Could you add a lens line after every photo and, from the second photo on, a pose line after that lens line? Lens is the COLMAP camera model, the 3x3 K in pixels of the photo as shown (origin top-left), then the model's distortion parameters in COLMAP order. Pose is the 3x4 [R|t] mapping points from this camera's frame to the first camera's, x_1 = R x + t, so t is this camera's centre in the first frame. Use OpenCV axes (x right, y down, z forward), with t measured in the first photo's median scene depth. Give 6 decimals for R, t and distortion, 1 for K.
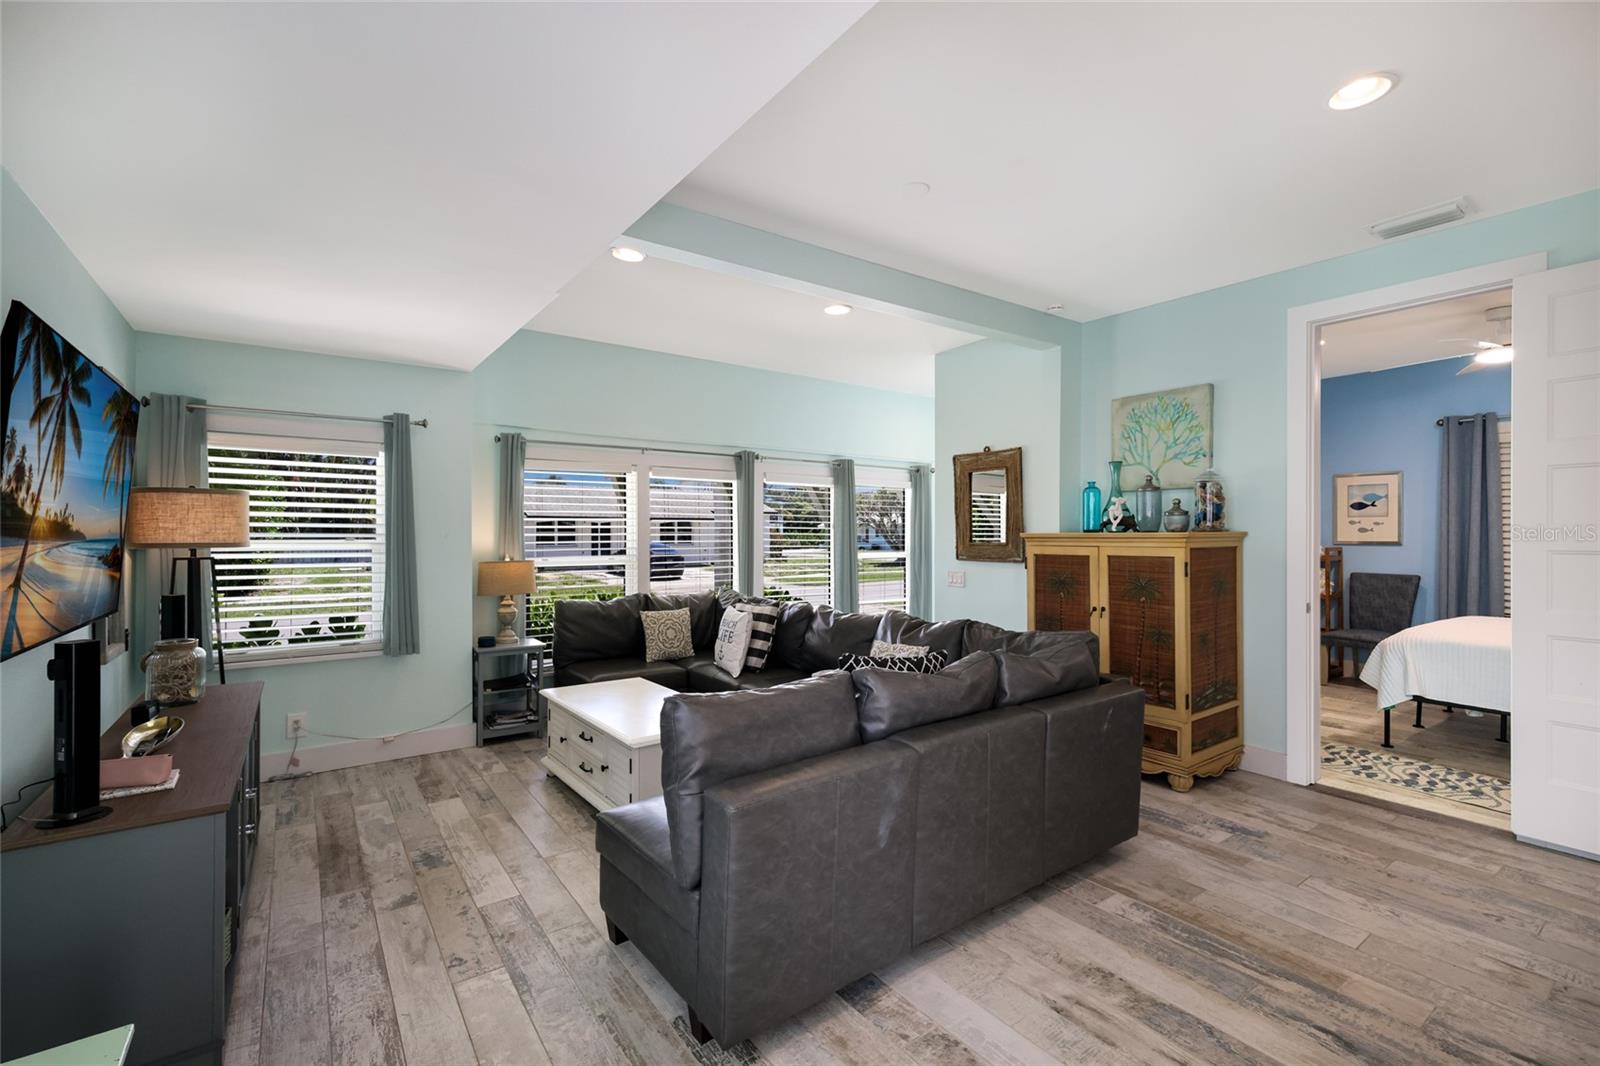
lens RADIAL K [[703.7, 0, 791.2], [0, 703.7, 532.7], [0, 0, 1]] dist [0.001134, 0.000448]
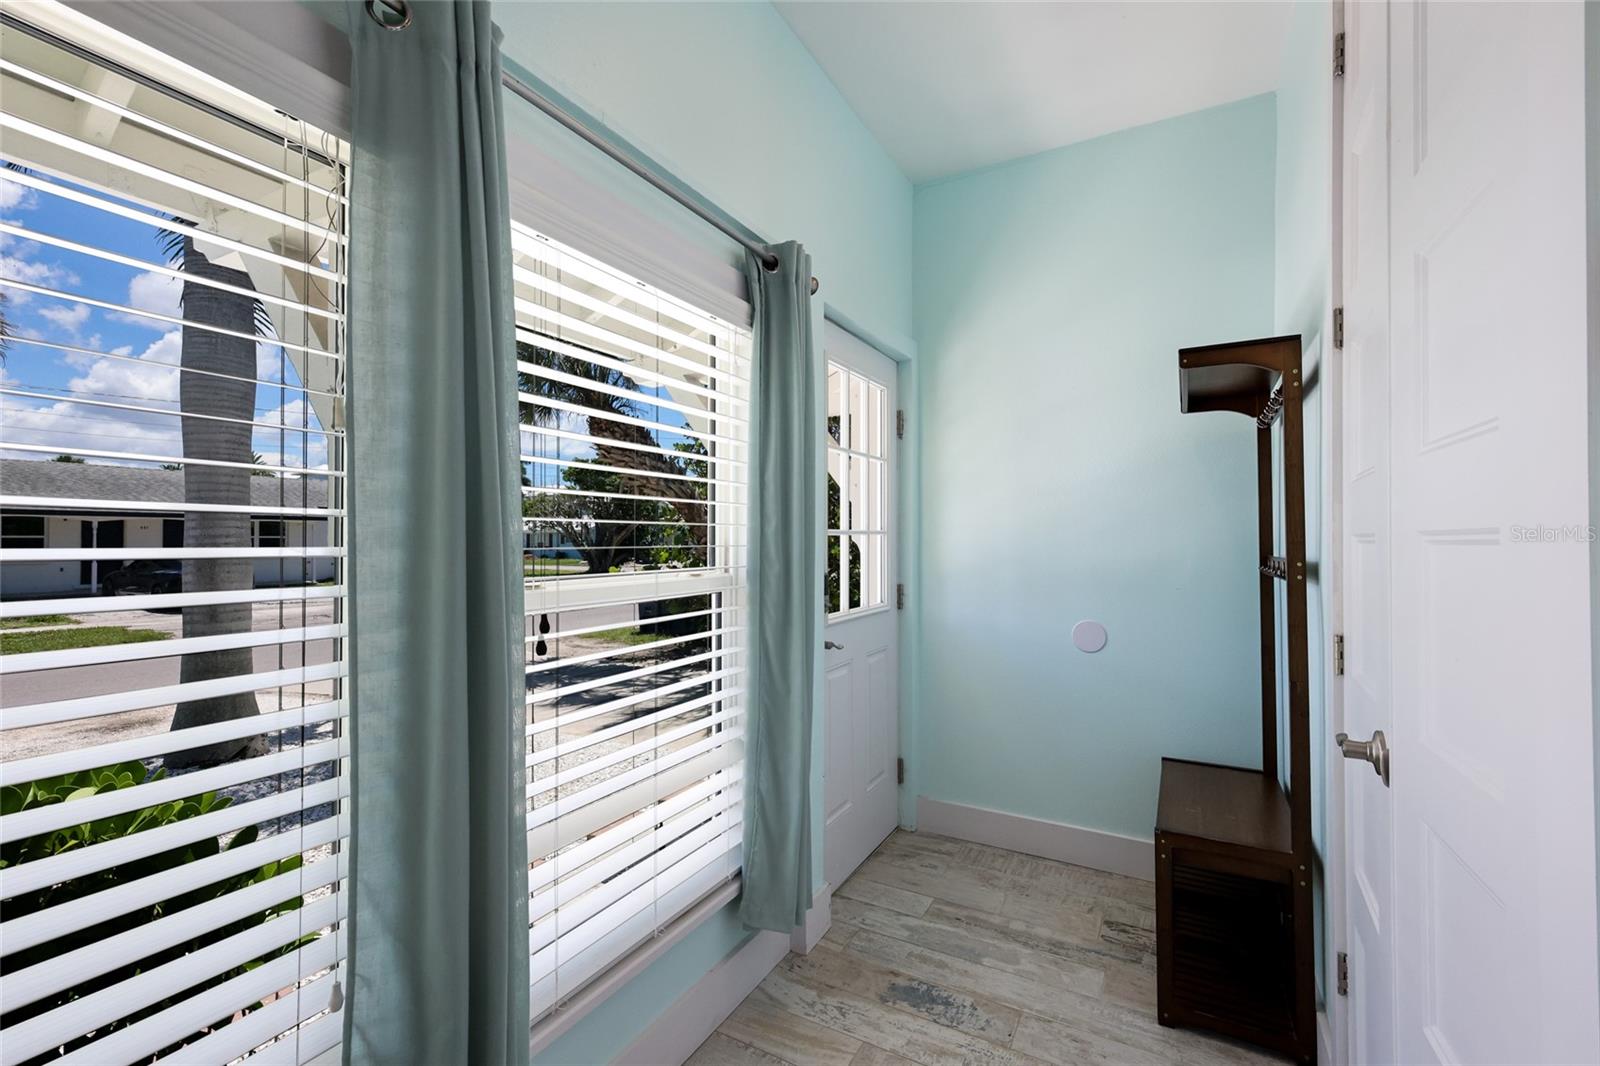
lens RADIAL K [[645.2, 0, 800.0], [0, 645.2, 533.0], [0, 0, 1]] dist [0.000891, 0.000149]
pose [[0.890613, 0.003511, 0.454748, 0.176471], [0.001783, 0.999936, -0.011213, 0.027660], [-0.454758, 0.010798, 0.890550, 1.452034]]
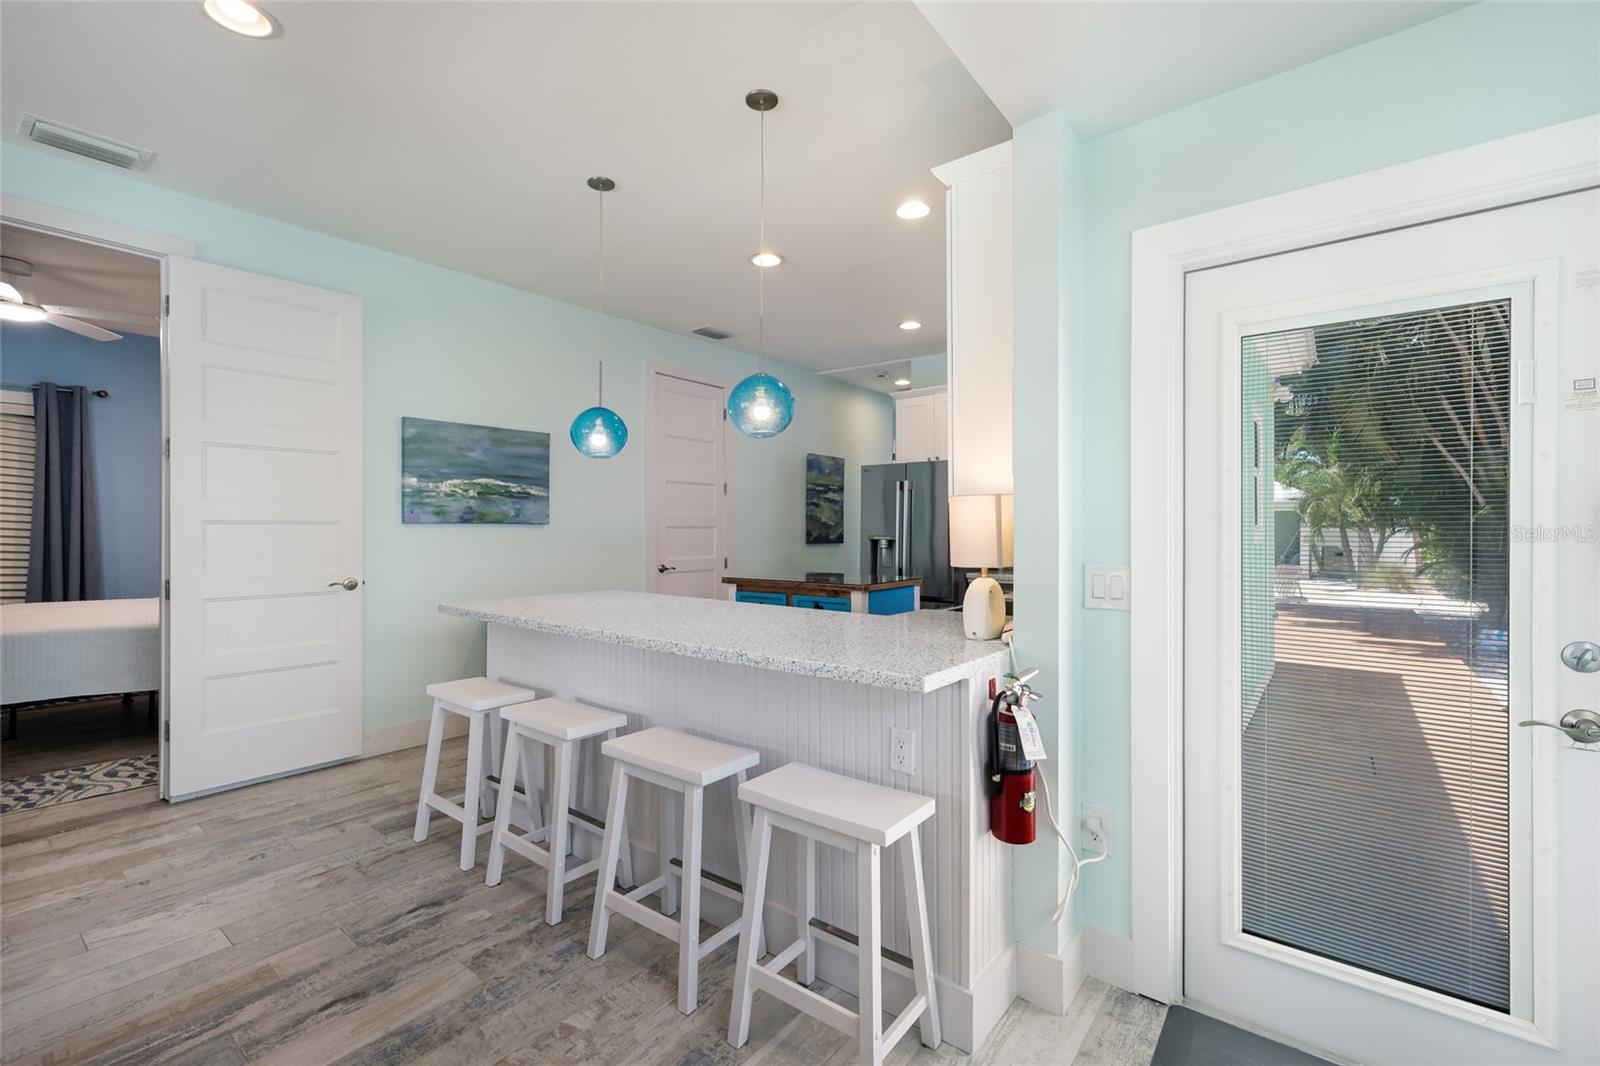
lens RADIAL K [[703.7, 0, 791.2], [0, 703.7, 532.7], [0, 0, 1]] dist [0.001134, 0.000448]
pose [[-0.301432, -0.001819, 0.953486, -0.185676], [0.002252, 0.999994, 0.002620, 0.032862], [-0.953485, 0.002937, -0.301426, 0.368016]]
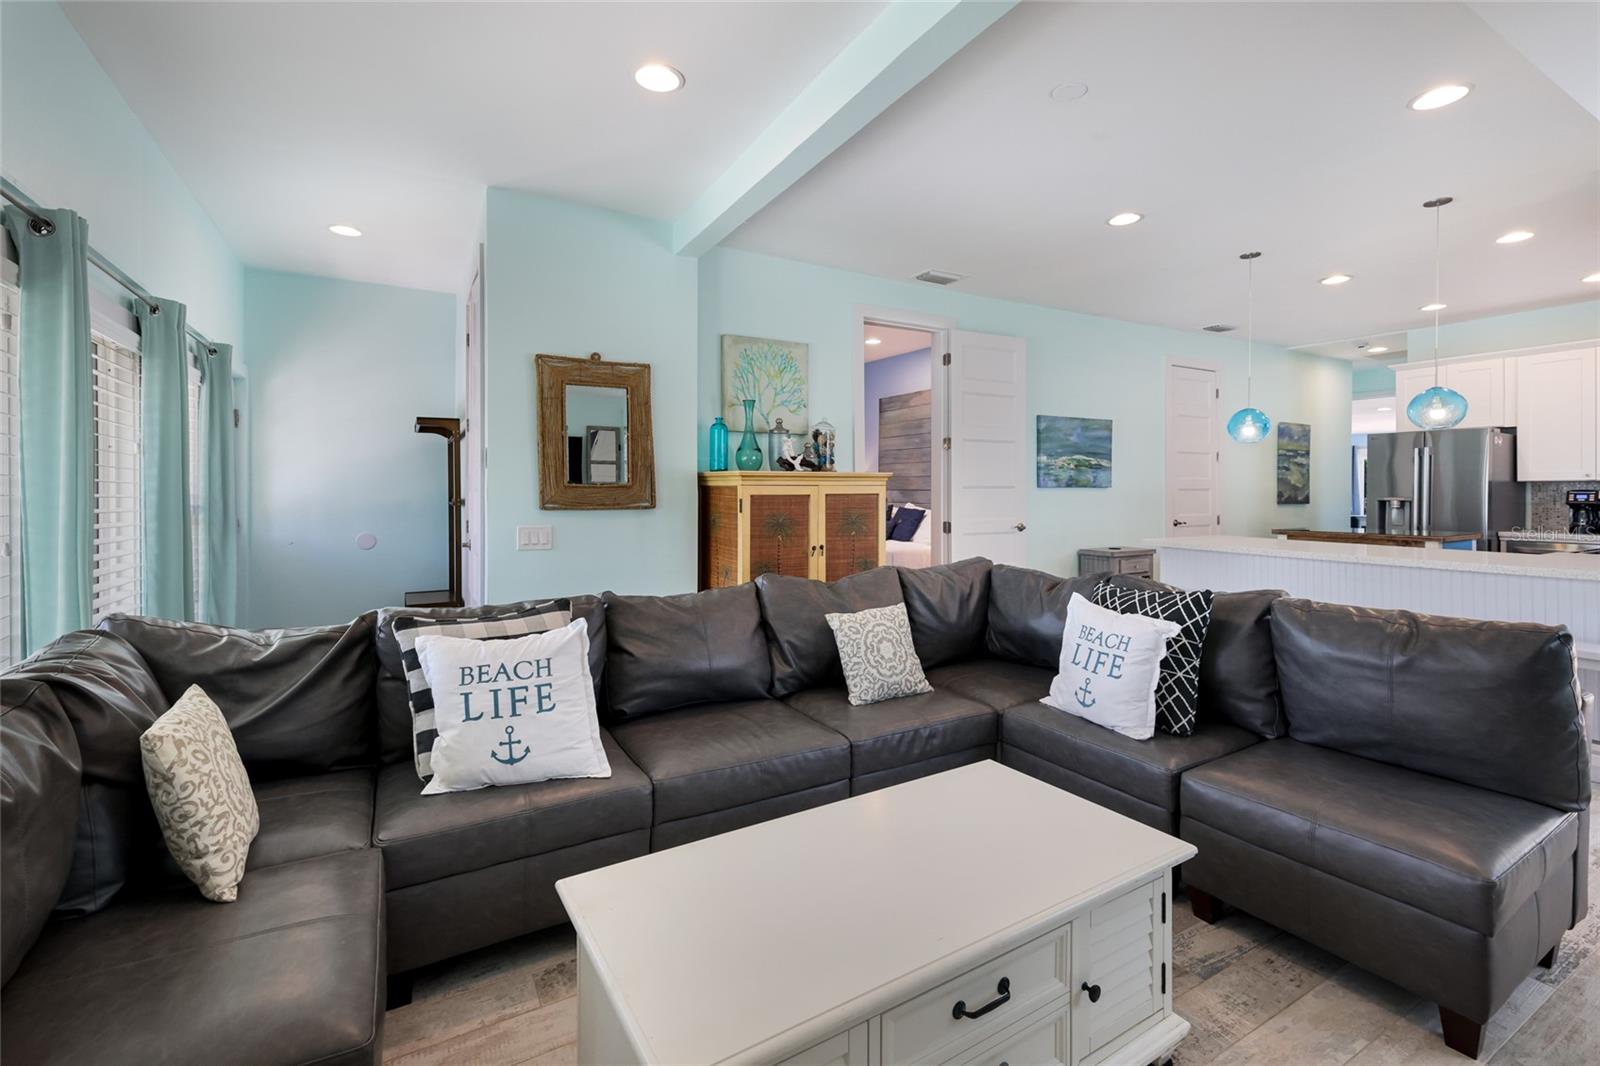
lens RADIAL K [[730.1, 0, 790.7], [0, 730.1, 493.7], [0, 0, 1]] dist [0.013672, 0.000200]
pose [[0.063959, -0.003834, 0.997945, -0.620618], [0.000888, 0.999992, 0.003785, 0.027930], [-0.997952, 0.000644, 0.063962, 0.998764]]
